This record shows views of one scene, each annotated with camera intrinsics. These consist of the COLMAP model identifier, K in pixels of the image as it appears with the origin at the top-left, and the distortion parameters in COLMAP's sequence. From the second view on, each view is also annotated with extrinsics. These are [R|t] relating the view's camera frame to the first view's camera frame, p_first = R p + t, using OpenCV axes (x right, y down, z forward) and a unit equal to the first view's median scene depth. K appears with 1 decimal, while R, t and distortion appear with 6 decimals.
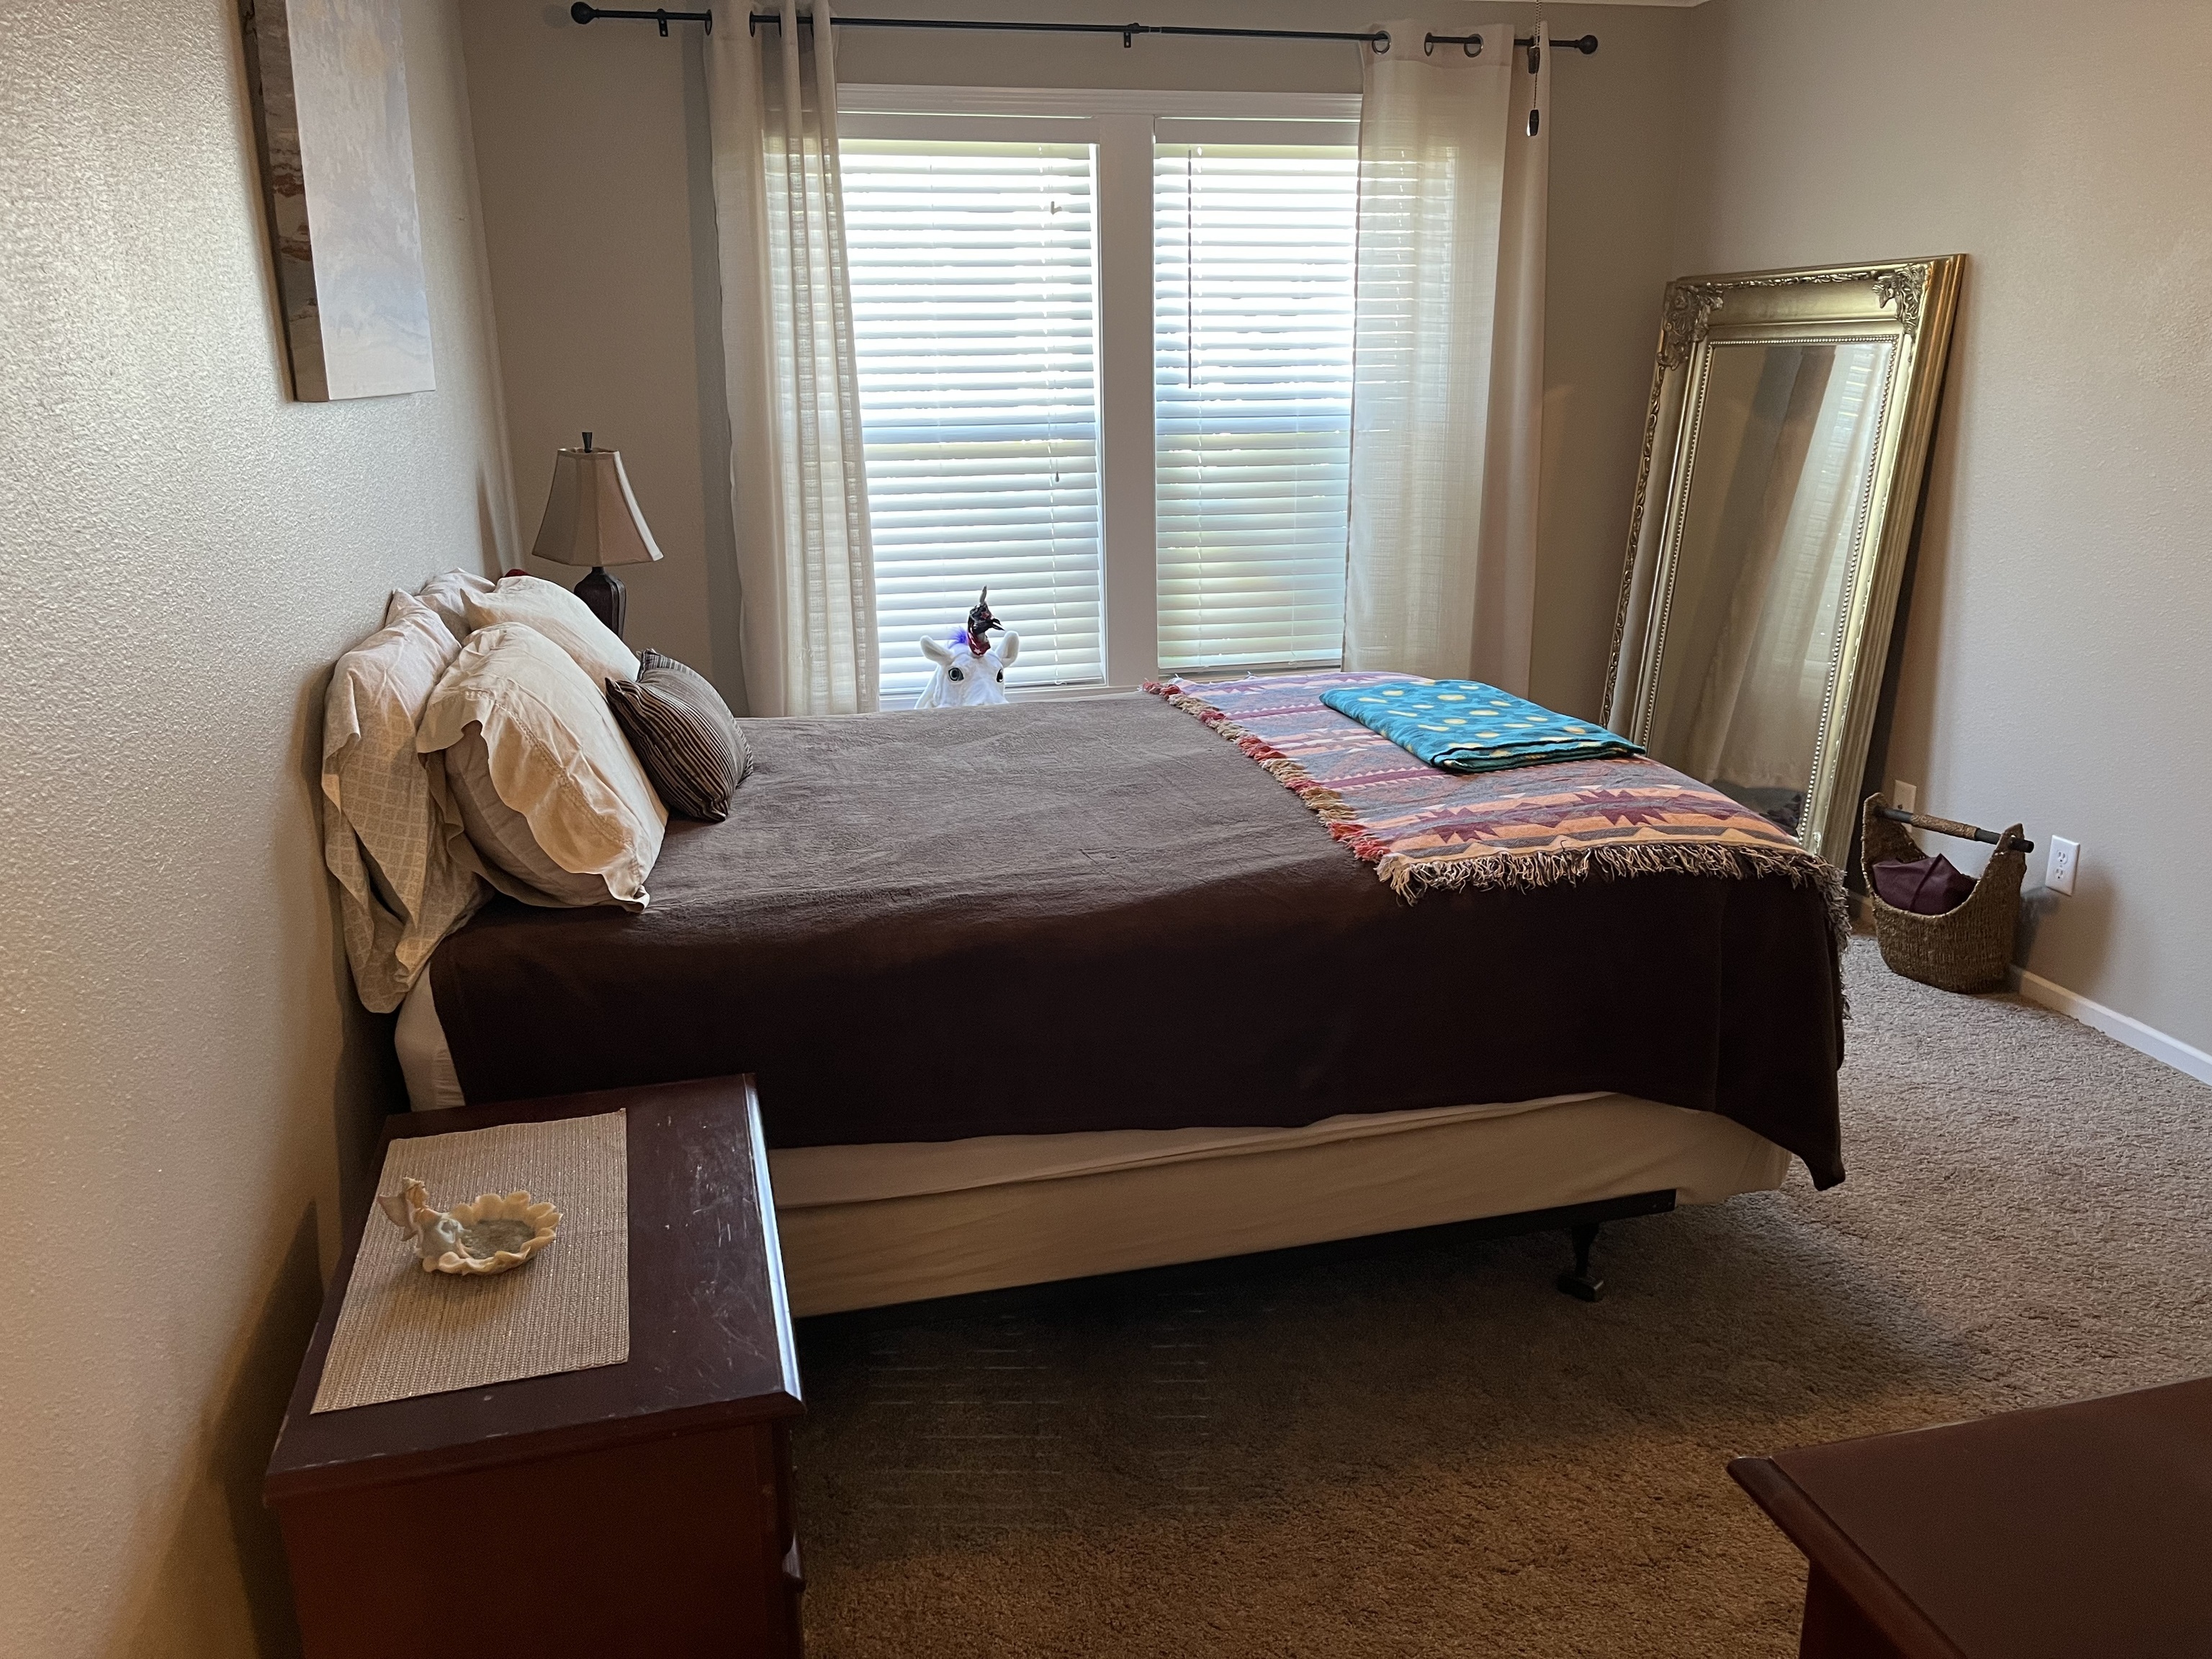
lens RADIAL K [[1656.9, 0, 1106.0], [0, 1656.9, 829.5], [0, 0, 1]] dist [0.008453, 0.000800]
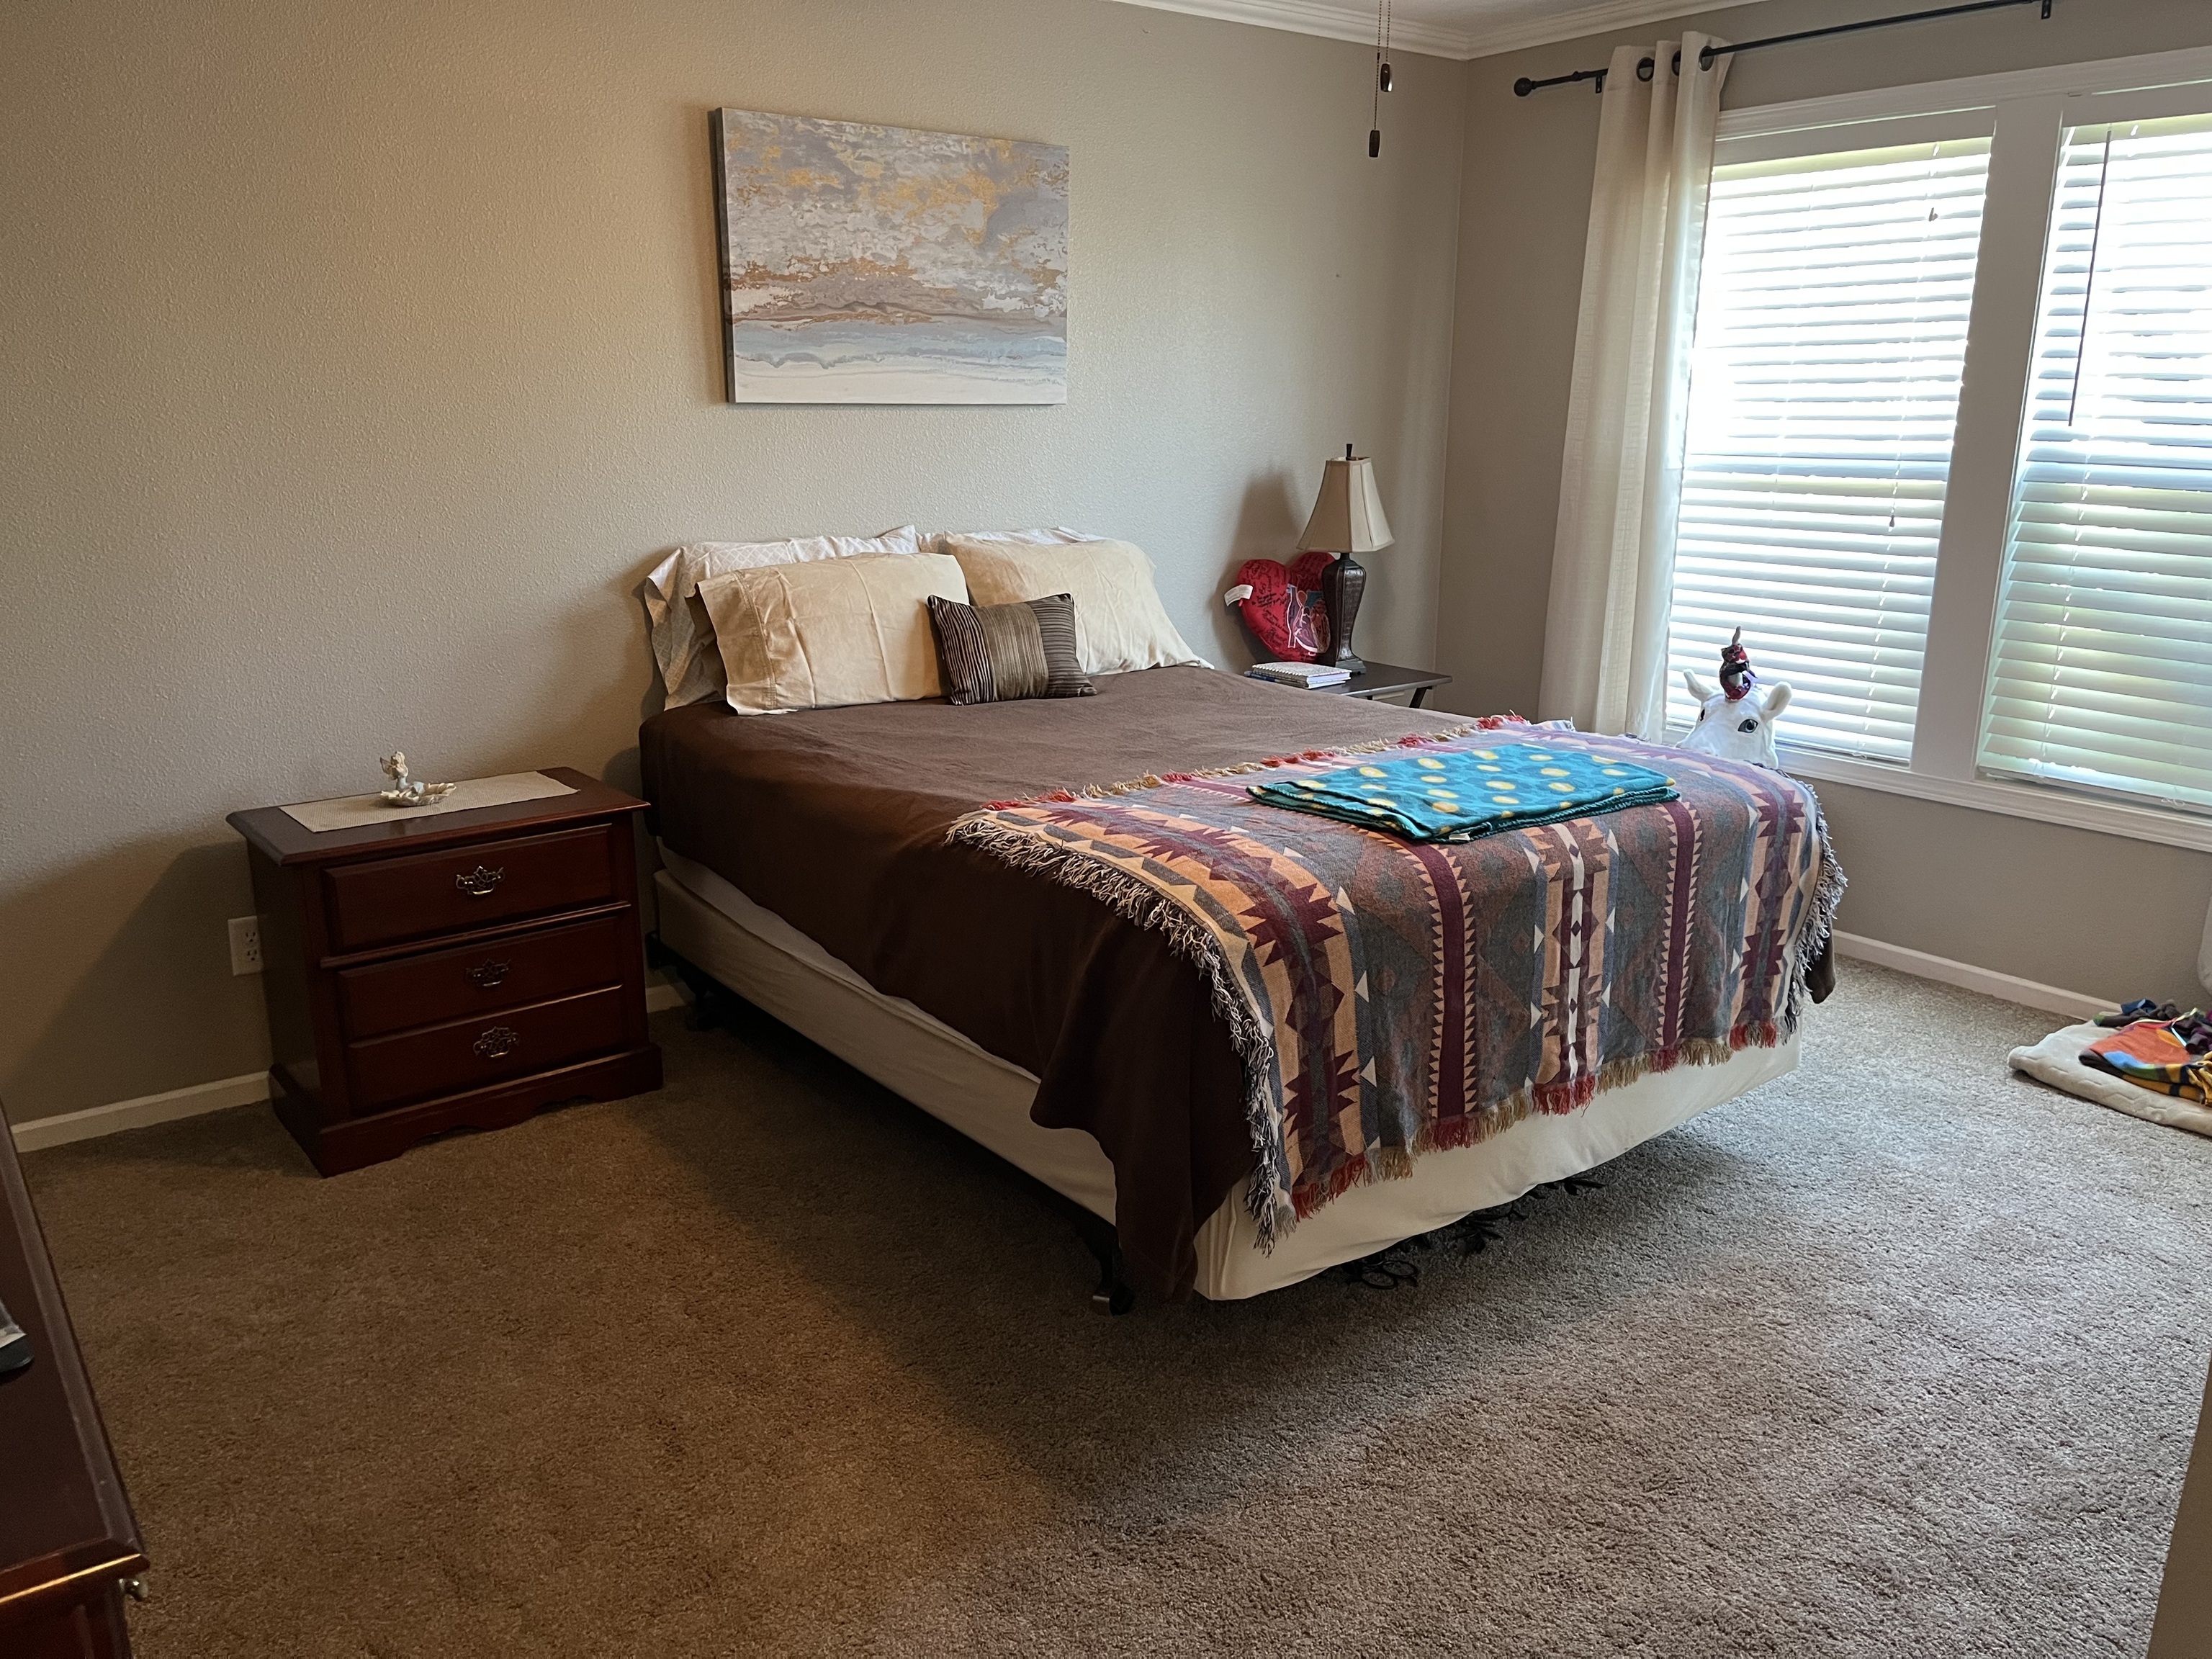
lens RADIAL K [[1675.4, 0, 1106.0], [0, 1675.4, 829.5], [0, 0, 1]] dist [0.003084, -0.061226]
pose [[0.391820, 0.244081, -0.887075, 0.650951], [-0.254282, 0.955341, 0.150548, -0.088304], [0.884205, 0.166579, 0.436387, 0.290482]]
